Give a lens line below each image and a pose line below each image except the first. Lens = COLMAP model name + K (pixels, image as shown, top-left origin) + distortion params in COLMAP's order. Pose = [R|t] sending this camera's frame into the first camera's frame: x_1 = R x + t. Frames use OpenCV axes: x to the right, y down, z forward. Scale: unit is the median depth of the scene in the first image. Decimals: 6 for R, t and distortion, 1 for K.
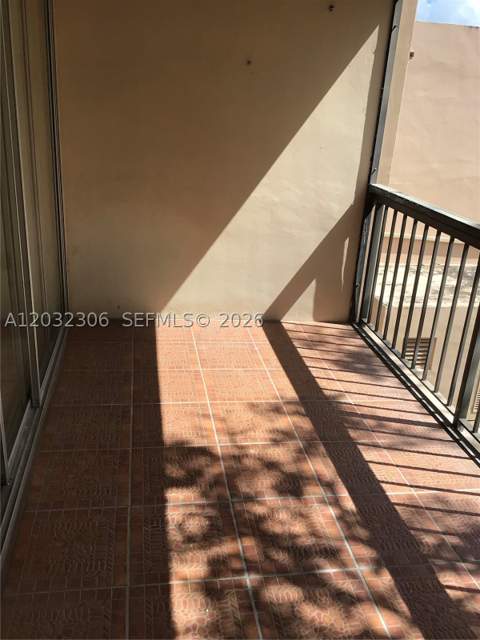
lens RADIAL K [[585.5, 0, 240.0], [0, 585.5, 320.0], [0, 0, 1]] dist [0.129931, -0.261429]
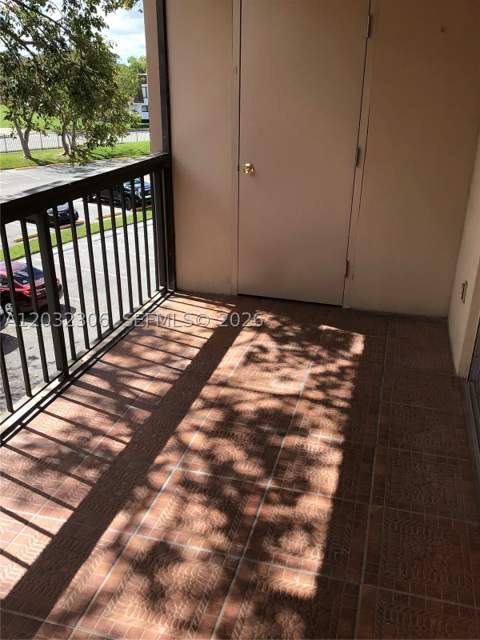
lens RADIAL K [[585.5, 0, 240.0], [0, 585.5, 320.0], [0, 0, 1]] dist [0.129931, -0.261429]
pose [[-0.905019, -0.225663, 0.360578, -0.254843], [0.087291, 0.731113, 0.676650, -0.541376], [-0.416318, 0.643856, -0.641973, 1.399844]]
